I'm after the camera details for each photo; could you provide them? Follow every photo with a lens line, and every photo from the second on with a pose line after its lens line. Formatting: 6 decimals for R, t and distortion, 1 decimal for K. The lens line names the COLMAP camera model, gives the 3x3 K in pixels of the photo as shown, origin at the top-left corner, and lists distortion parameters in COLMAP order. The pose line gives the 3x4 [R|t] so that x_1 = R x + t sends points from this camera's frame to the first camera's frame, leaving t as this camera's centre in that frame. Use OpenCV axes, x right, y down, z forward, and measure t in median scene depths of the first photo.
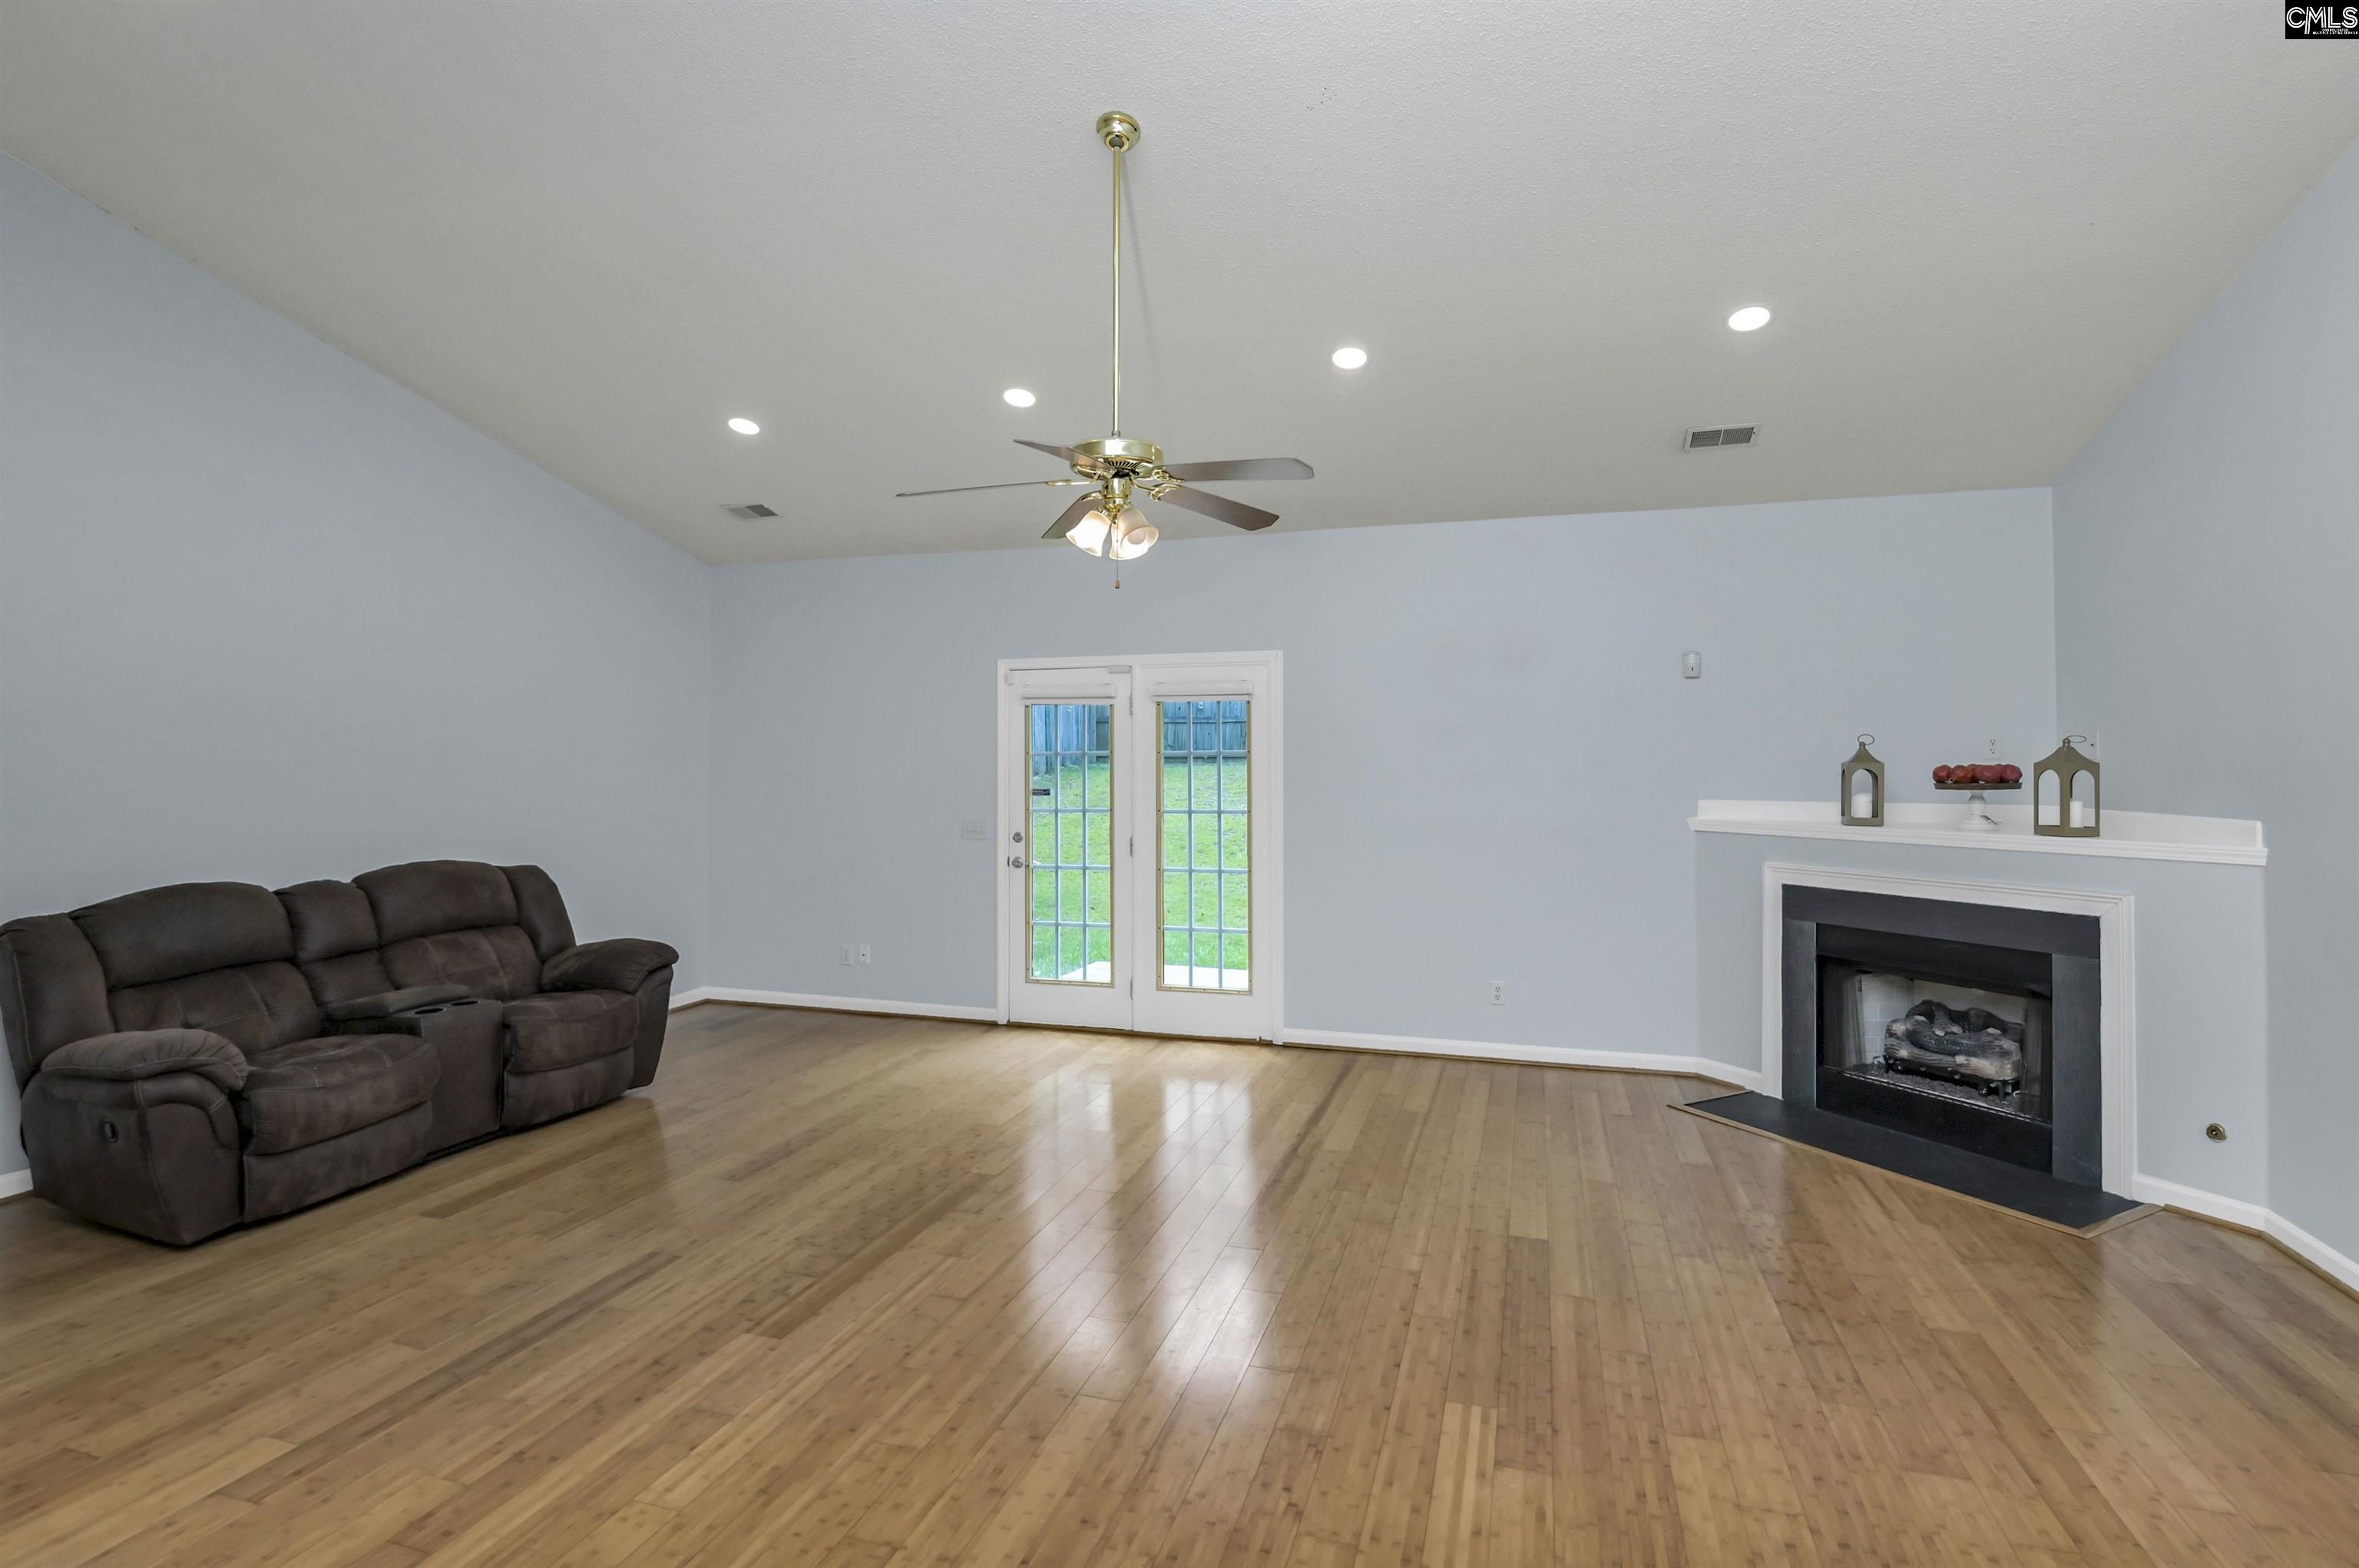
lens RADIAL K [[1135.5, 0, 1210.6], [0, 1135.5, 748.1], [0, 0, 1]] dist [-0.004259, -0.000909]
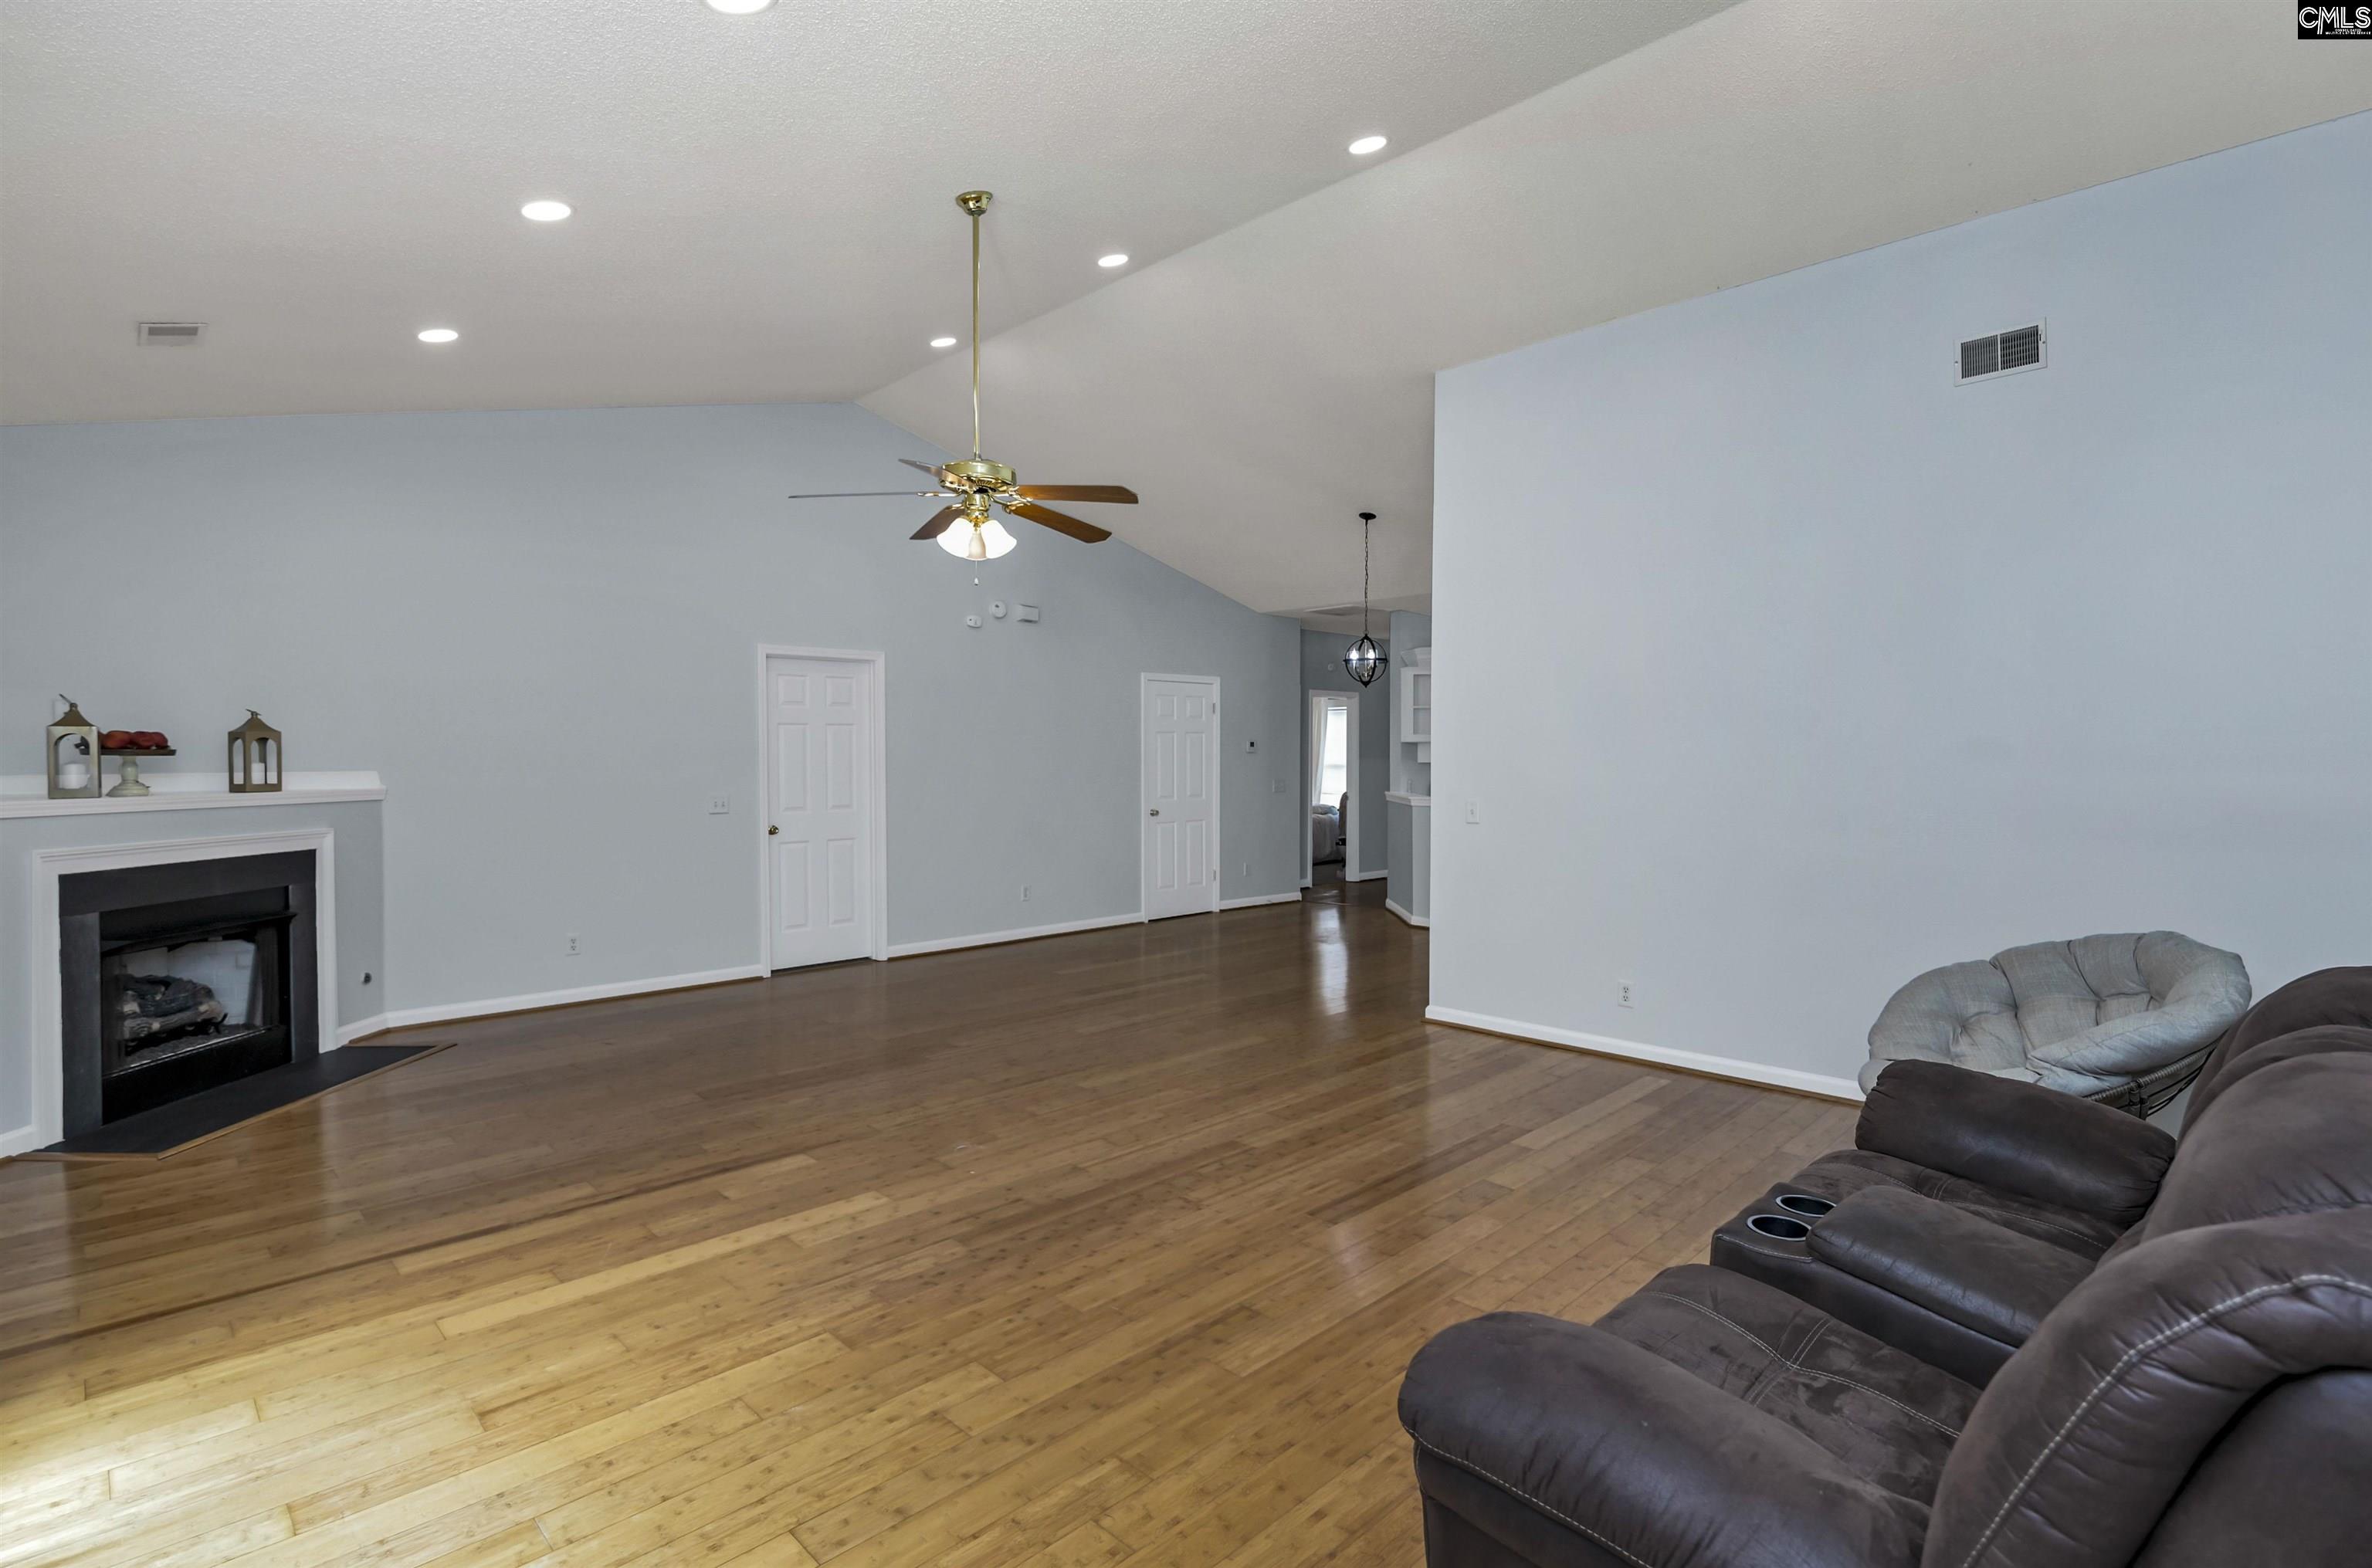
lens RADIAL K [[1162.1, 0, 1161.7], [0, 1162.1, 771.0], [0, 0, 1]] dist [-0.001053, -0.000362]
pose [[-0.871330, -0.008722, 0.490619, -0.721152], [-0.010174, 0.999948, -0.000292, 0.047002], [-0.490591, -0.005246, -0.871374, 1.651215]]
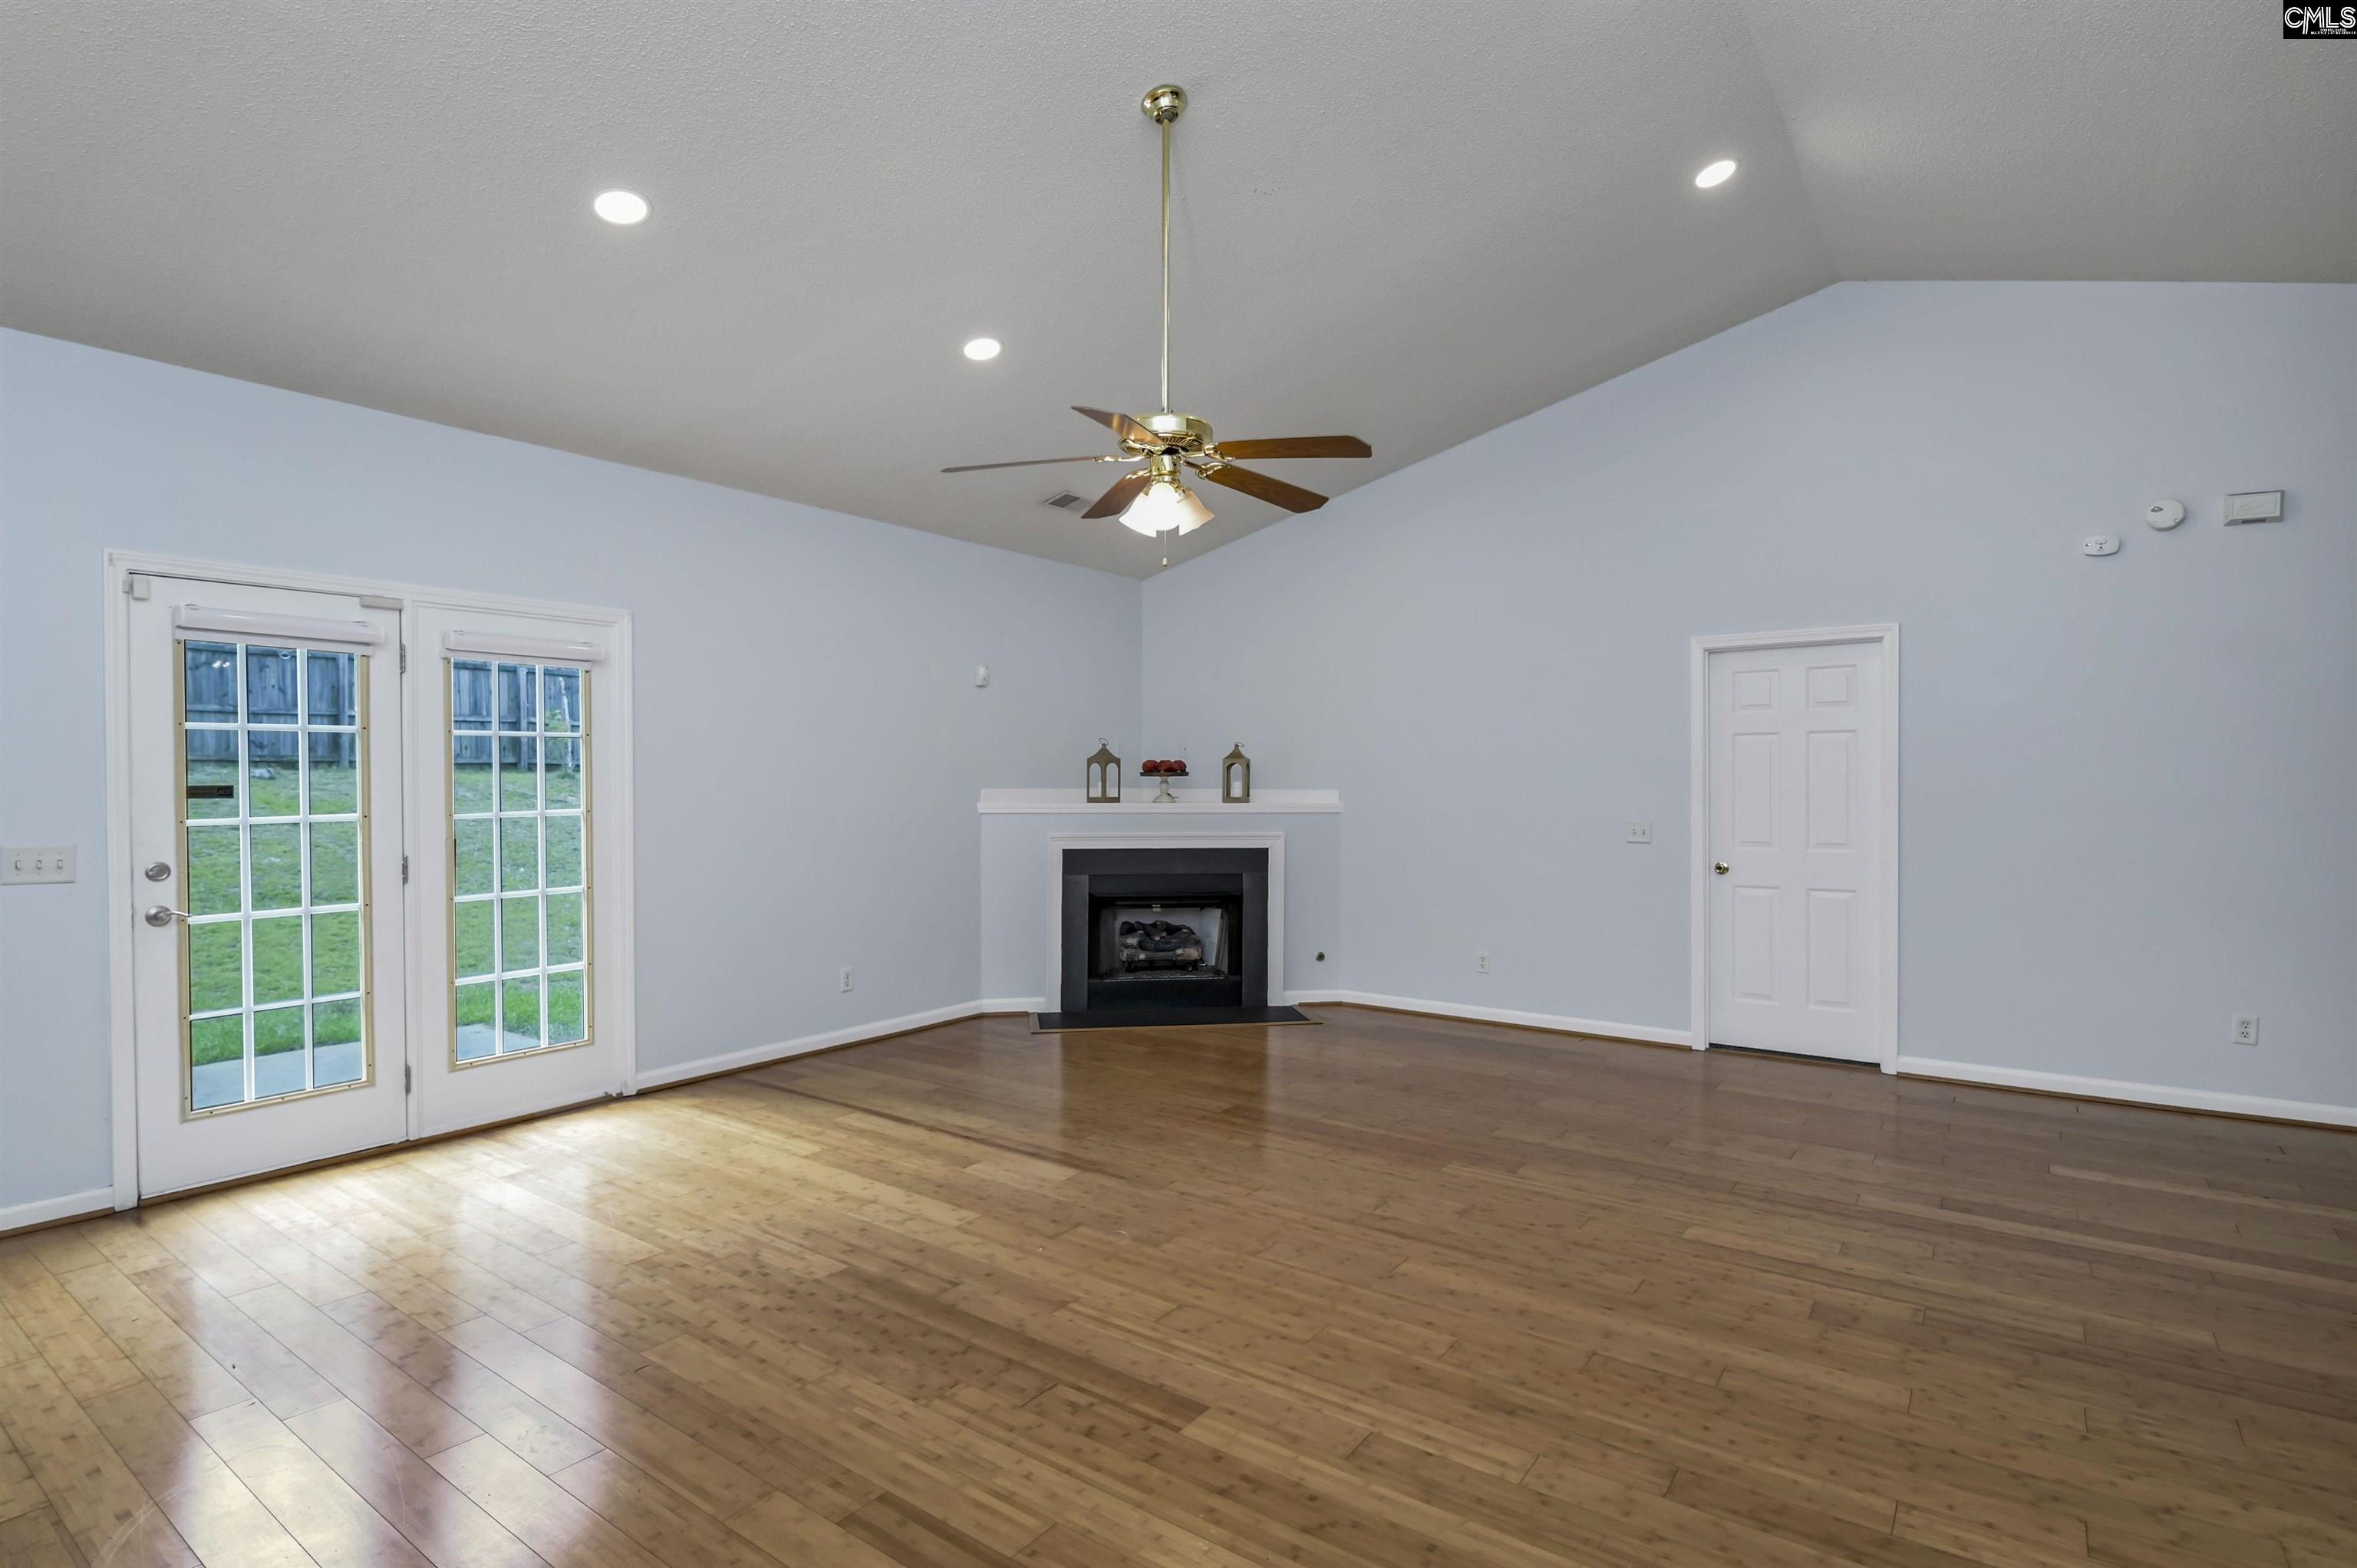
lens RADIAL K [[1121.6, 0, 1178.5], [0, 1121.6, 784.0], [0, 0, 1]] dist [-0.002728, -0.000630]
pose [[0.338871, -0.005138, 0.940819, -0.840197], [-0.013694, 0.999852, 0.010393, 0.035034], [-0.940733, -0.016406, 0.338750, 0.536228]]
